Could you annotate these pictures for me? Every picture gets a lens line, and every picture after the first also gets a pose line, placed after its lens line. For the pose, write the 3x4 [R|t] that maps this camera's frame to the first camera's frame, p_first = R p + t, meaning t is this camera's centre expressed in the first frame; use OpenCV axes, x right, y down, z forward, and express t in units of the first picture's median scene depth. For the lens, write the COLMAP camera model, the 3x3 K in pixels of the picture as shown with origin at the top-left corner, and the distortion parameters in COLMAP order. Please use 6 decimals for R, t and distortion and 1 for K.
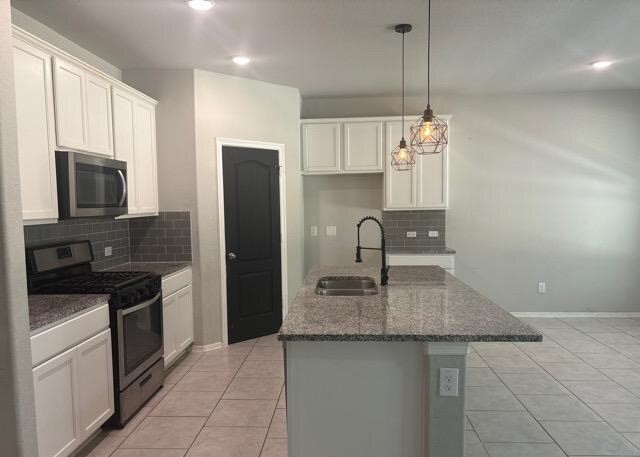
lens RADIAL K [[486.5, 0, 319.6], [0, 486.5, 241.2], [0, 0, 1]] dist [0.040015, -0.042956]
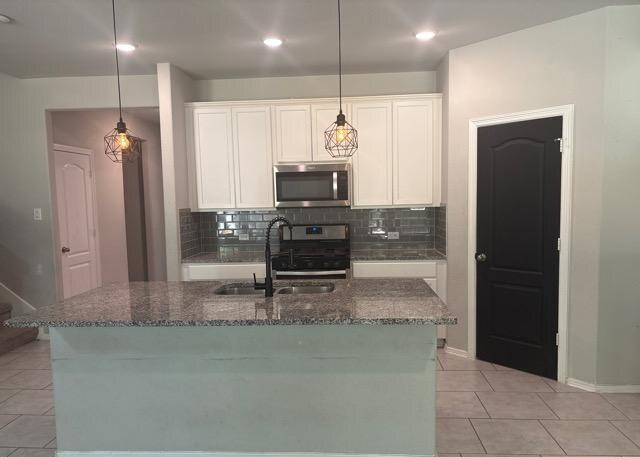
lens RADIAL K [[486.5, 0, 319.6], [0, 486.5, 241.2], [0, 0, 1]] dist [0.040015, -0.042956]
pose [[-0.017840, 0.105017, -0.994310, 0.575012], [-0.055994, 0.992803, 0.105862, -0.061722], [0.998272, 0.057564, -0.011831, 0.630690]]
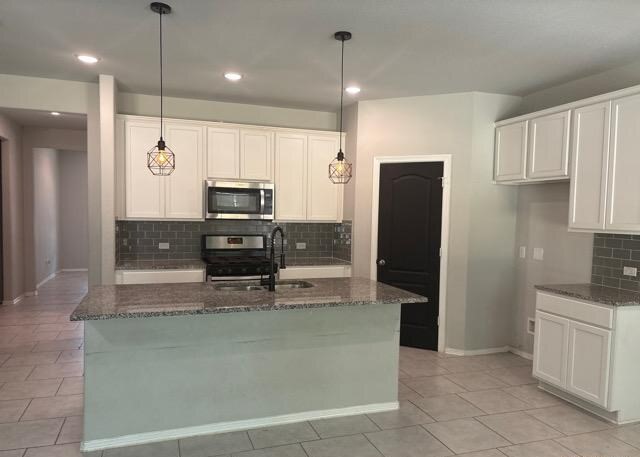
lens RADIAL K [[486.5, 0, 319.6], [0, 486.5, 241.2], [0, 0, 1]] dist [0.040015, -0.042956]
pose [[0.374356, 0.077611, -0.924032, 0.675254], [-0.097163, 0.994289, 0.044148, -0.045393], [0.922181, 0.073254, 0.379758, 0.388366]]
